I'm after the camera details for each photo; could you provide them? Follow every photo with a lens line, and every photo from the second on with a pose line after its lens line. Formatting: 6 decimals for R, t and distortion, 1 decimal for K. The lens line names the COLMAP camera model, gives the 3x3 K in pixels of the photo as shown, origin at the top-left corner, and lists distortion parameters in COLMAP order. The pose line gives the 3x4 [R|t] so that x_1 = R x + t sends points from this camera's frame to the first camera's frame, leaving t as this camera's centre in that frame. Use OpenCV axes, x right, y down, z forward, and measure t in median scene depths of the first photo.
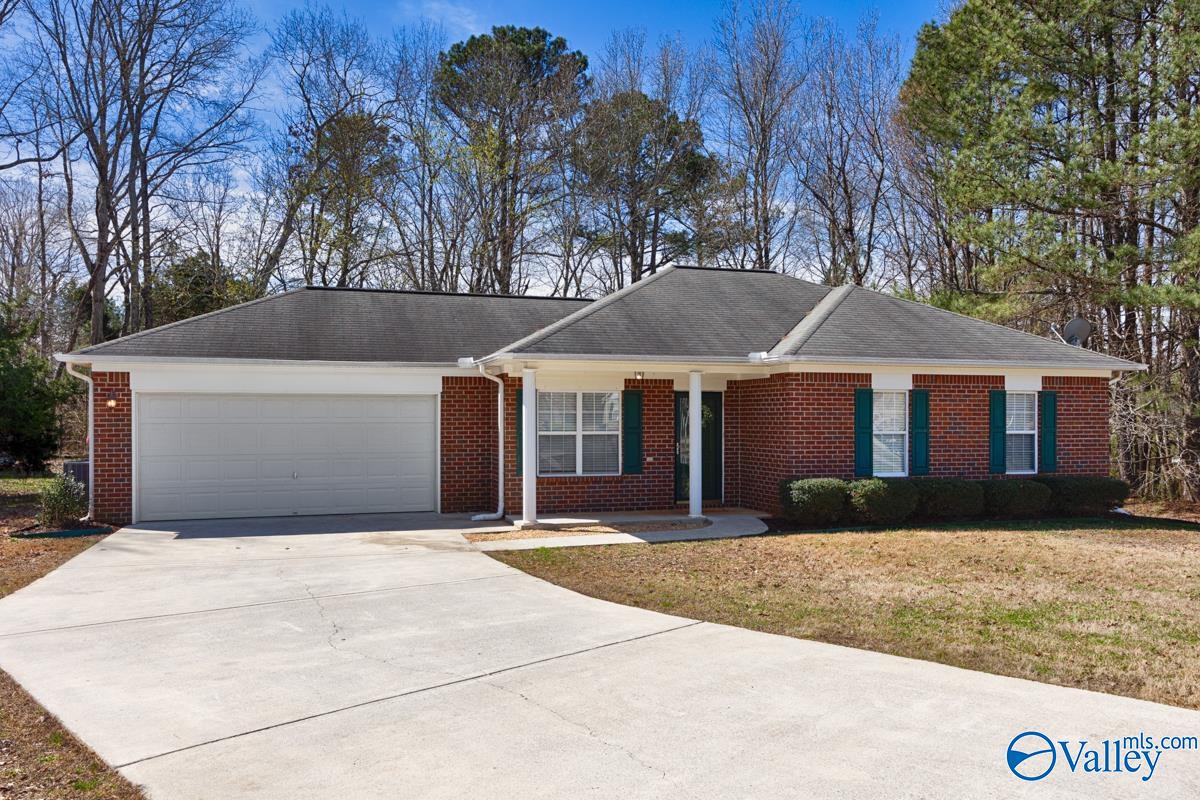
lens RADIAL K [[909.8, 0, 600.0], [0, 909.8, 400.0], [0, 0, 1]] dist [0.026752, -0.001594]
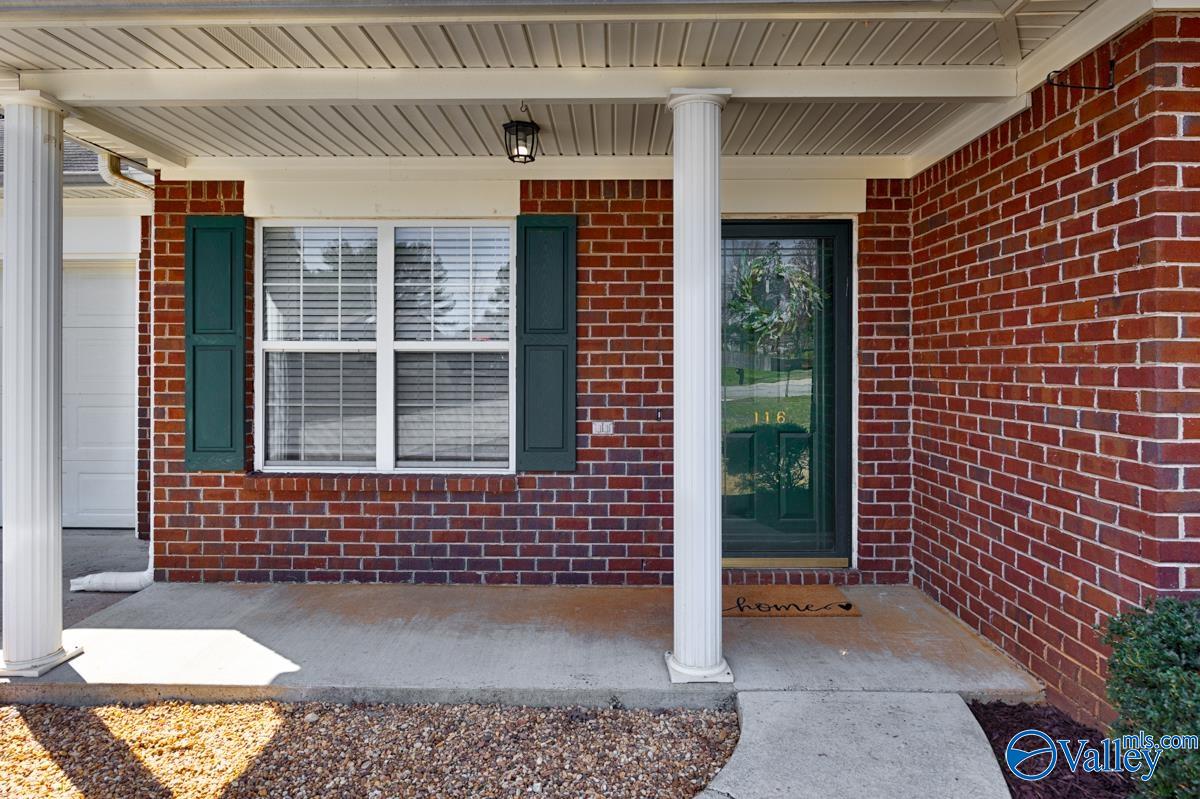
lens RADIAL K [[760.2, 0, 564.5], [0, 760.2, 355.5], [0, 0, 1]] dist [0.000502, 0.000519]
pose [[0.944643, -0.002497, -0.328092, 0.134438], [0.006069, 0.999933, 0.009865, 0.037719], [0.328045, -0.011310, 0.944594, 0.760313]]
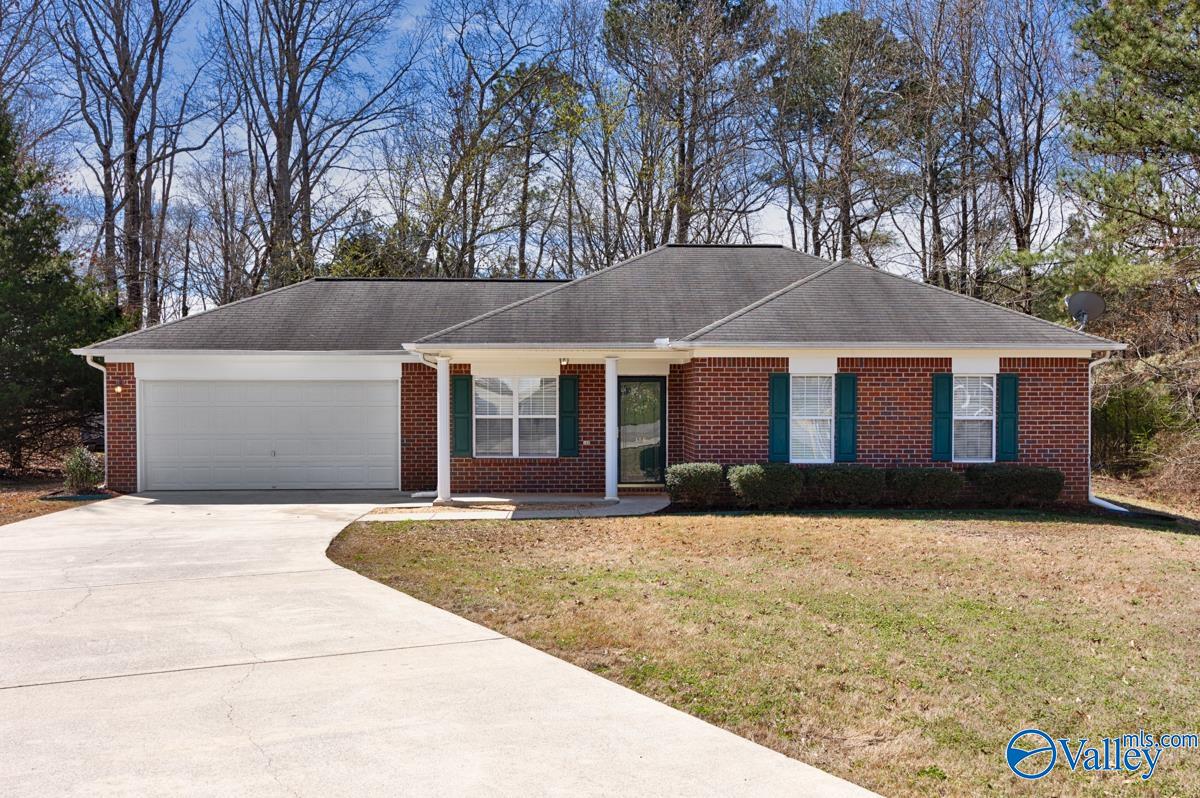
lens RADIAL K [[1073.5, 0, 600.0], [0, 1073.5, 399.0], [0, 0, 1]] dist [0.004351, 0.003703]
pose [[0.966869, 0.000962, -0.255272, 0.386879], [0.005153, 0.999716, 0.023285, -0.012141], [0.255222, -0.023829, 0.966589, -0.162954]]
